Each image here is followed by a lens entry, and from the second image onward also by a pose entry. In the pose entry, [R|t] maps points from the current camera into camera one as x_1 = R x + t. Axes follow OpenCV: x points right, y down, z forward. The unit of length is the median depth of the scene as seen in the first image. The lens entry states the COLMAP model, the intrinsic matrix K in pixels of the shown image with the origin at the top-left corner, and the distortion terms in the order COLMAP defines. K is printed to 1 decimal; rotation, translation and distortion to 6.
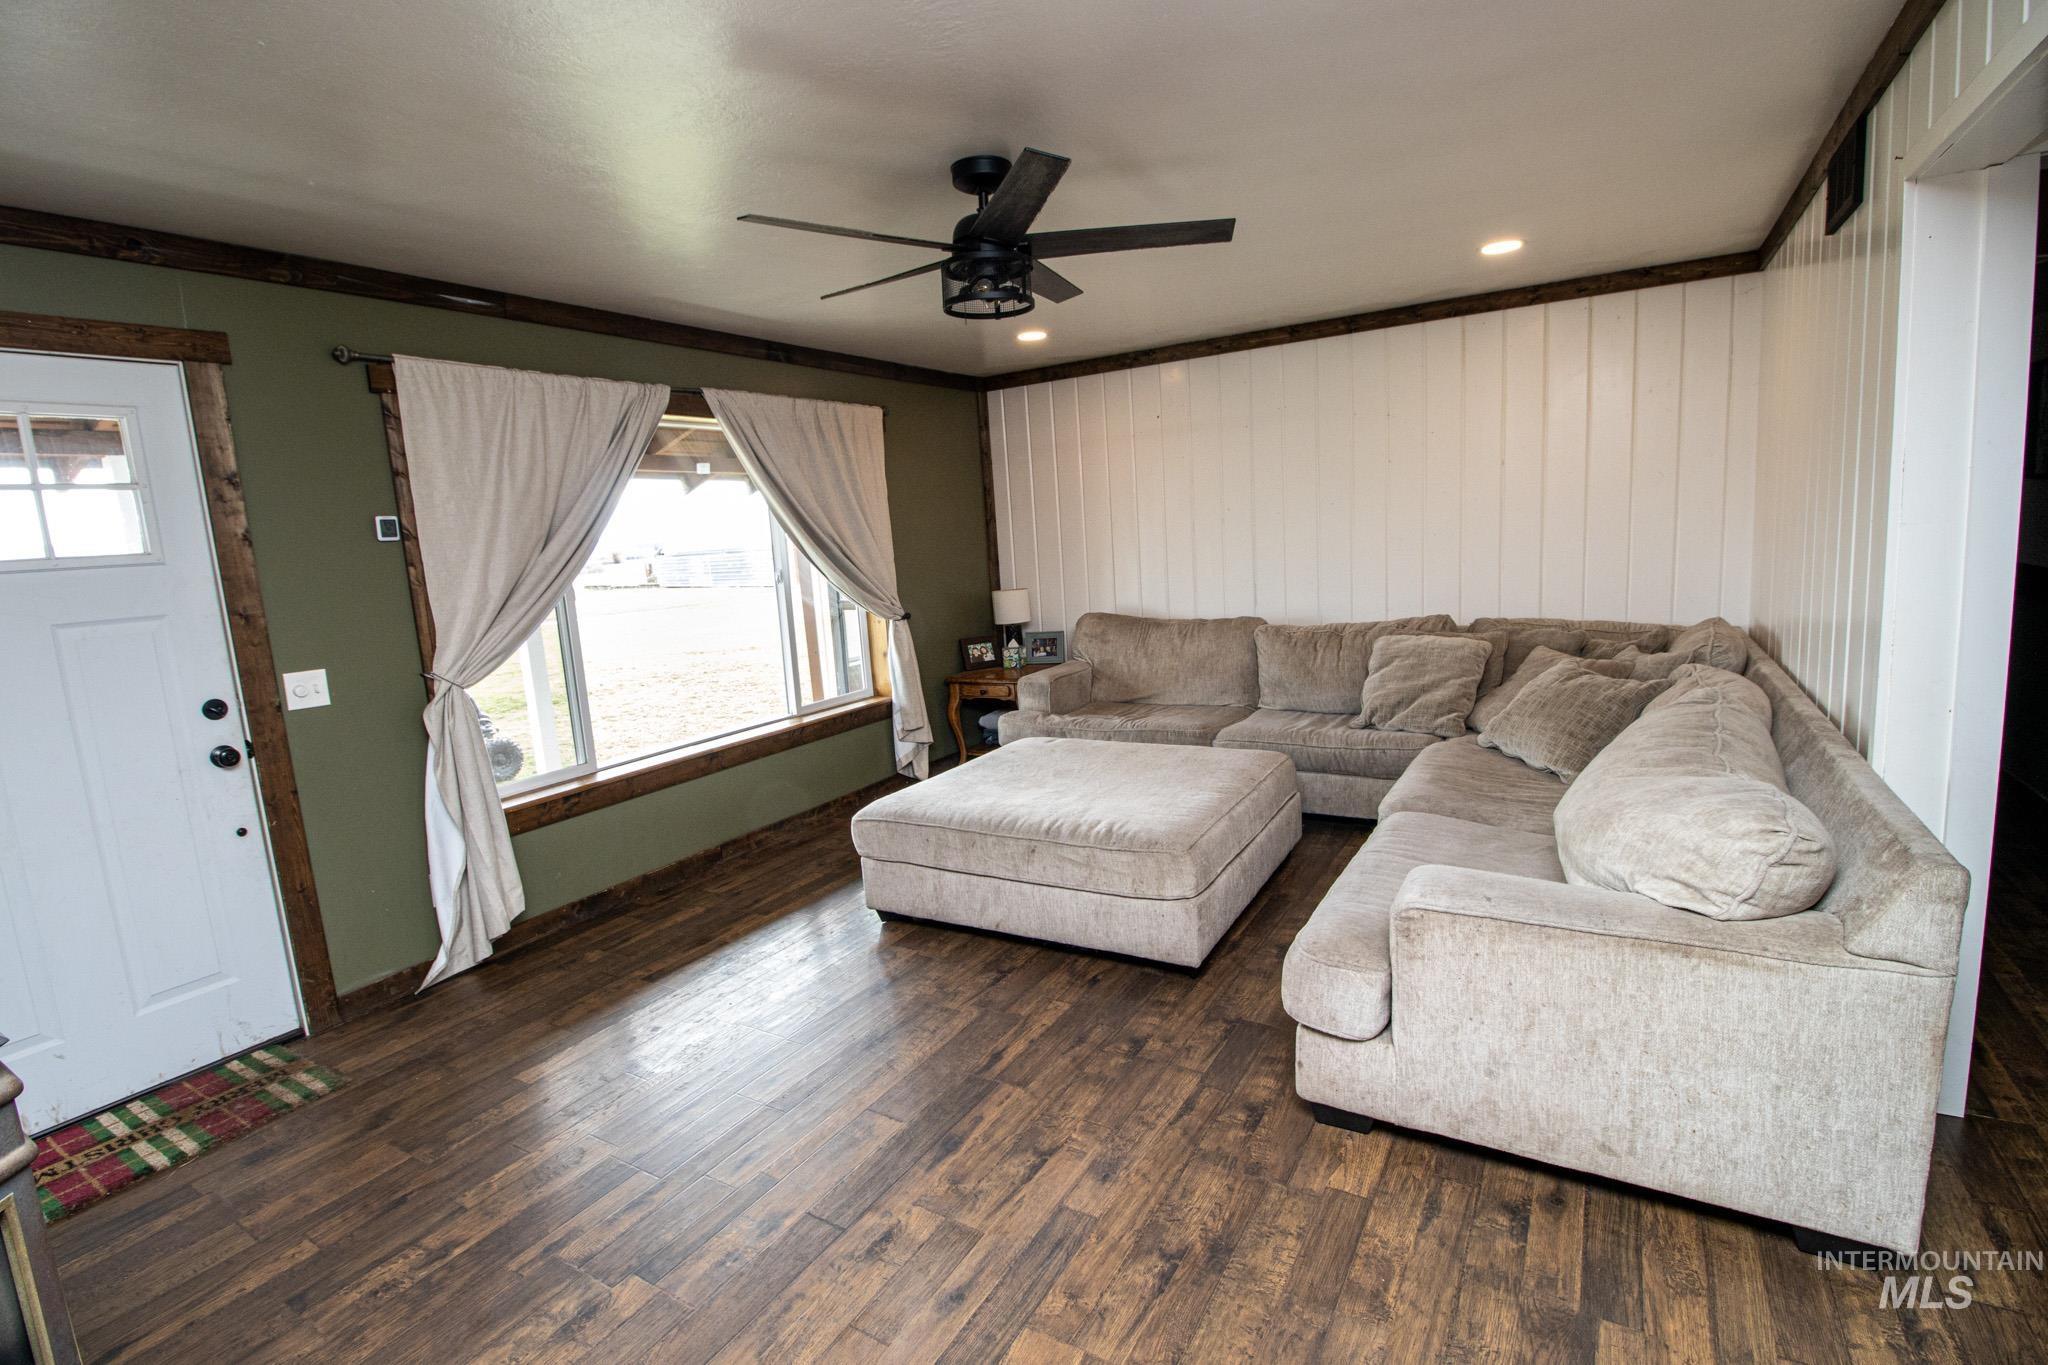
lens RADIAL K [[945.2, 0, 1024.0], [0, 945.2, 682.5], [0, 0, 1]] dist [-0.024037, 0.000533]
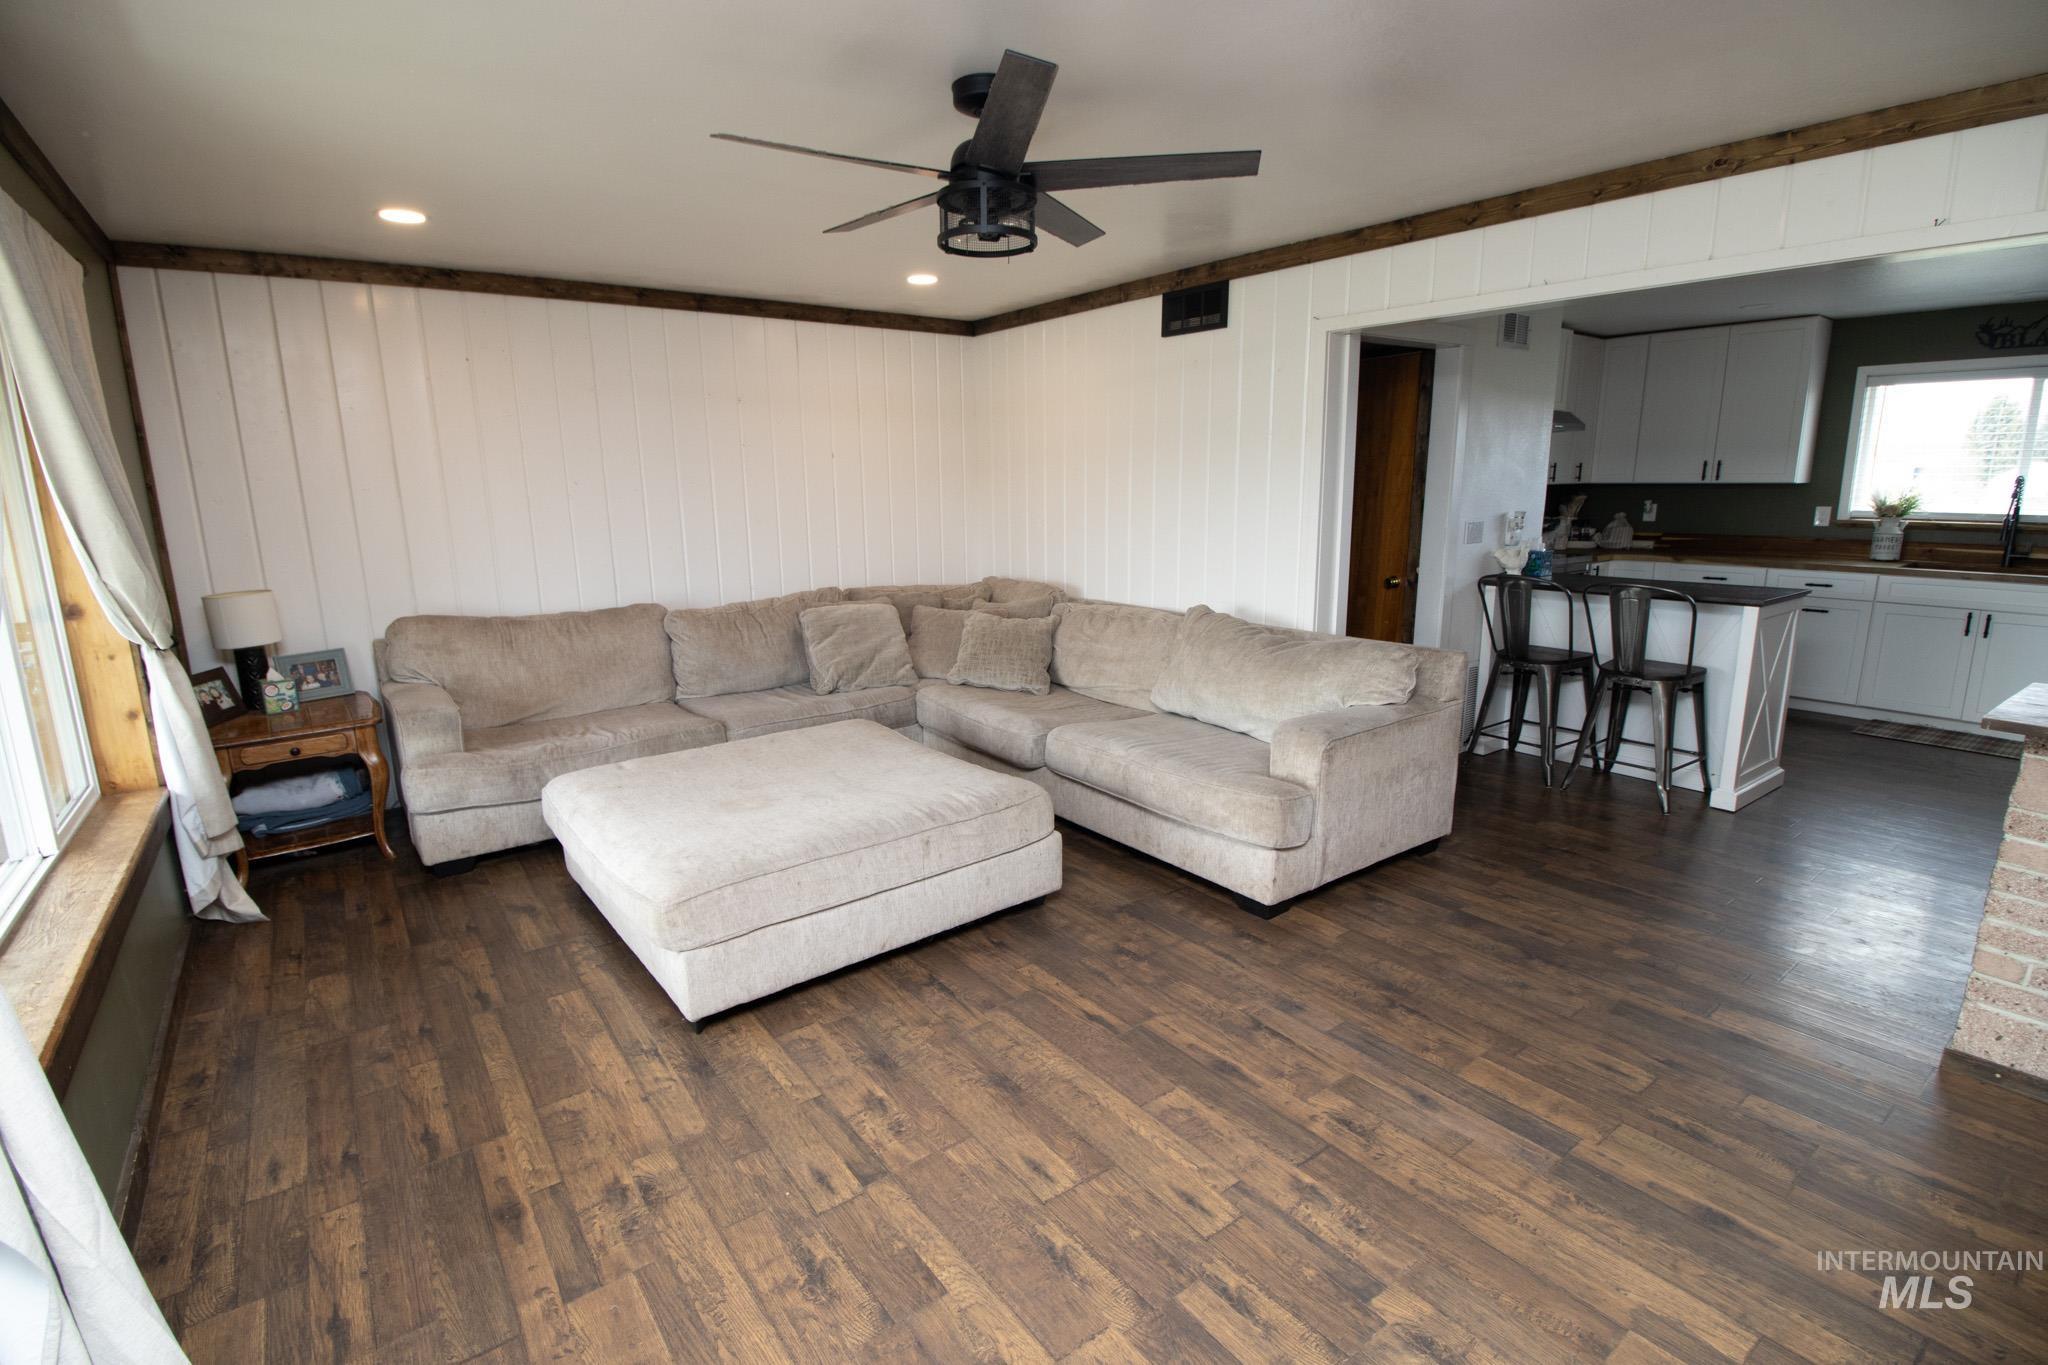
lens RADIAL K [[949.5, 0, 1014.6], [0, 949.5, 665.9], [0, 0, 1]] dist [0.006161, -0.017557]
pose [[0.380015, -0.122259, 0.916865, -0.905728], [0.137831, 0.987645, 0.074570, -0.056740], [-0.914653, 0.098035, 0.392171, 0.620782]]
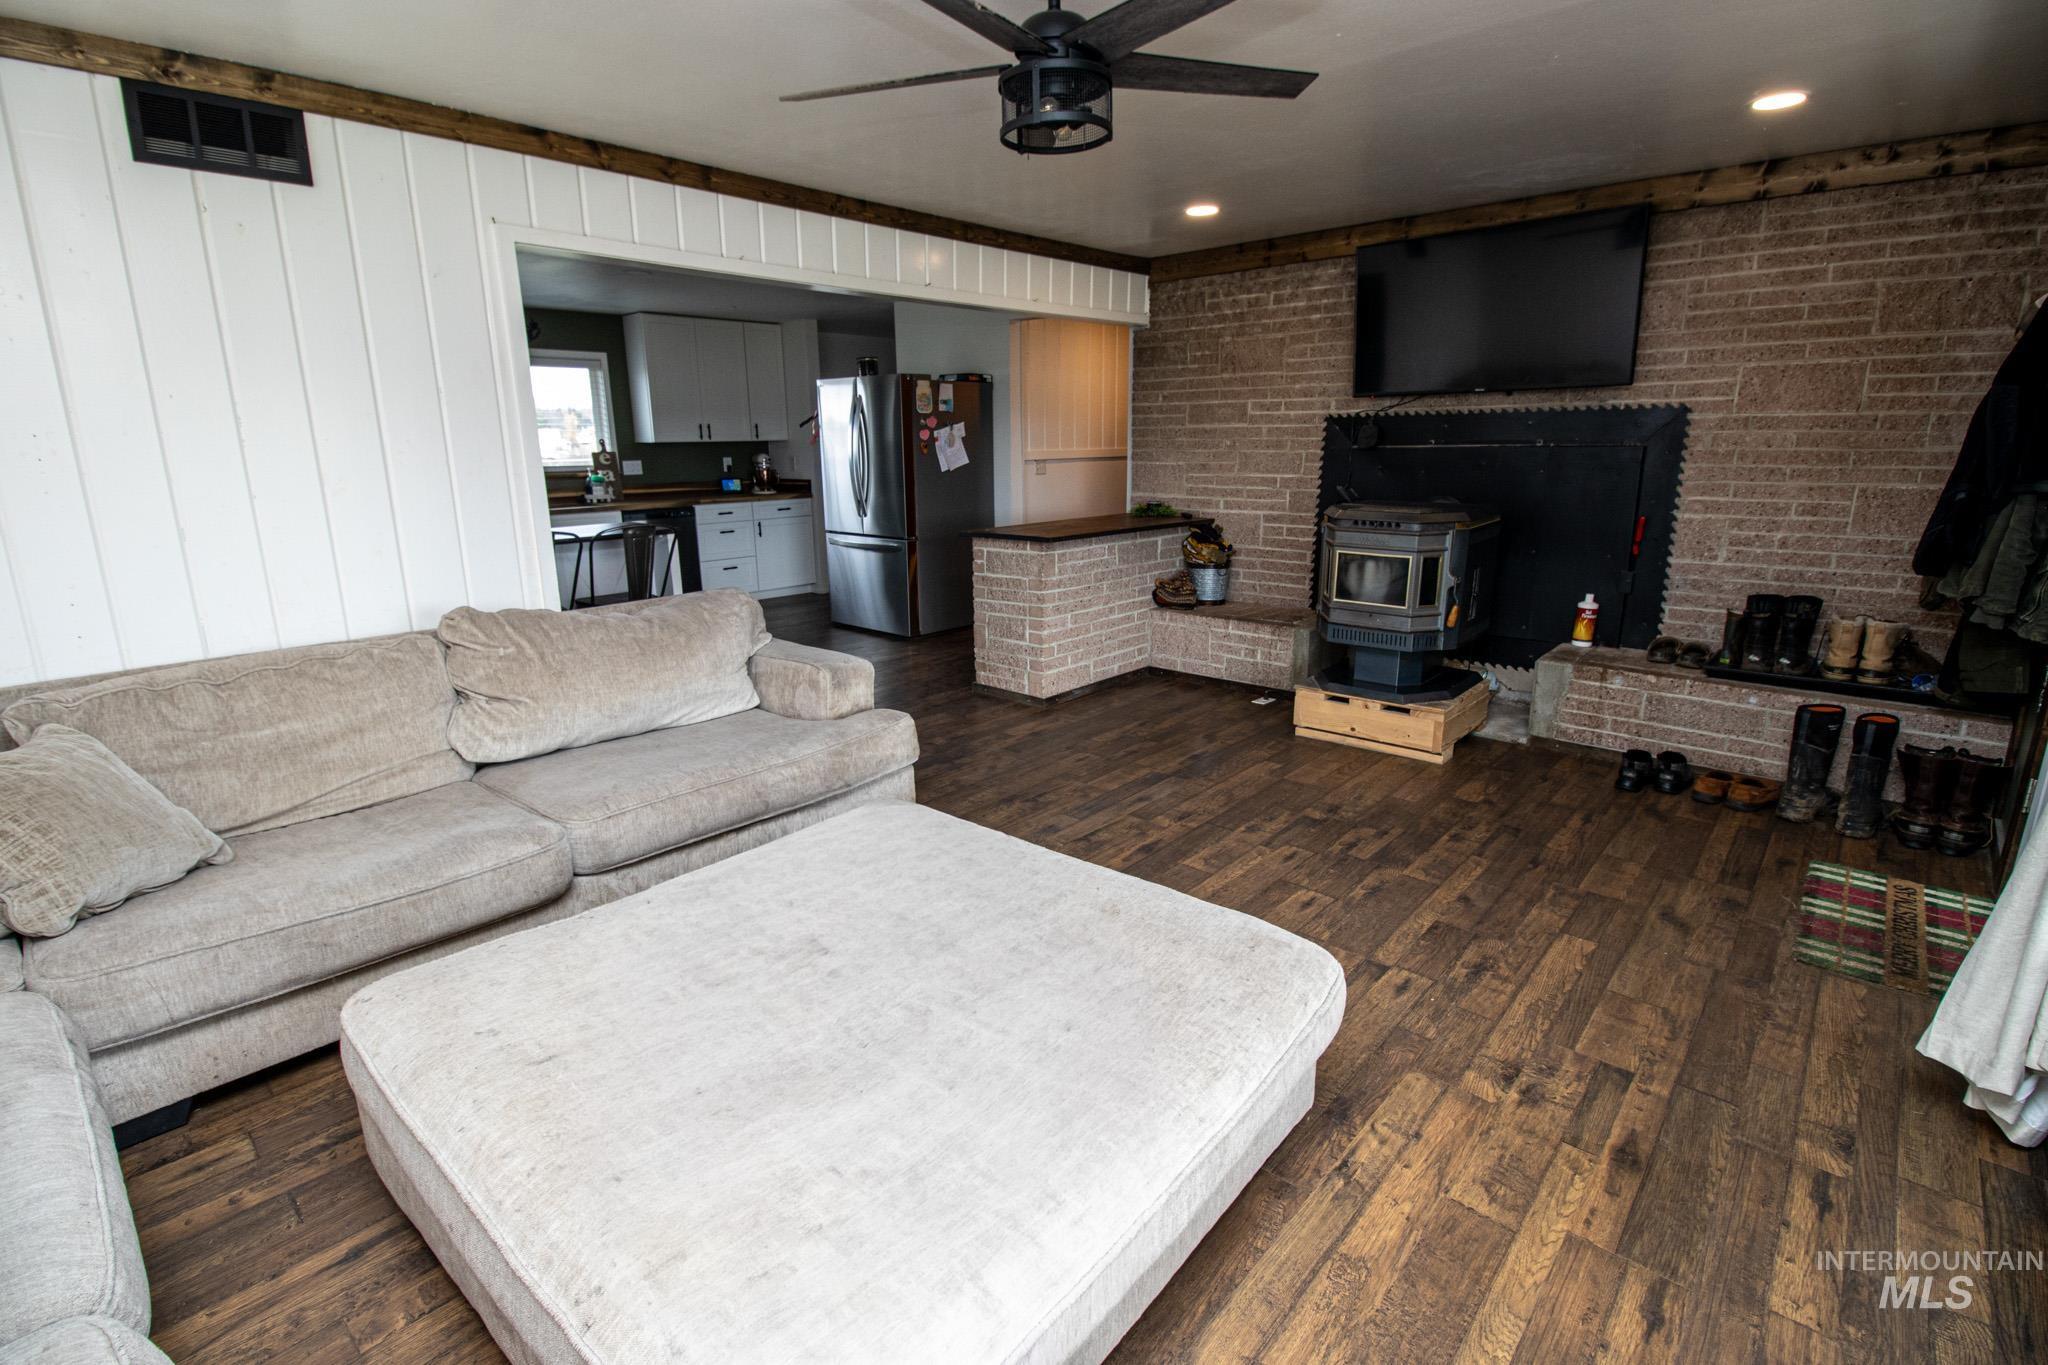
lens RADIAL K [[949.5, 0, 1014.6], [0, 949.5, 665.9], [0, 0, 1]] dist [0.006161, -0.017557]
pose [[-0.978057, 0.026185, 0.206684, -0.156888], [0.103209, 0.922676, 0.371507, -0.277305], [-0.180975, 0.384687, -0.905132, 1.863659]]
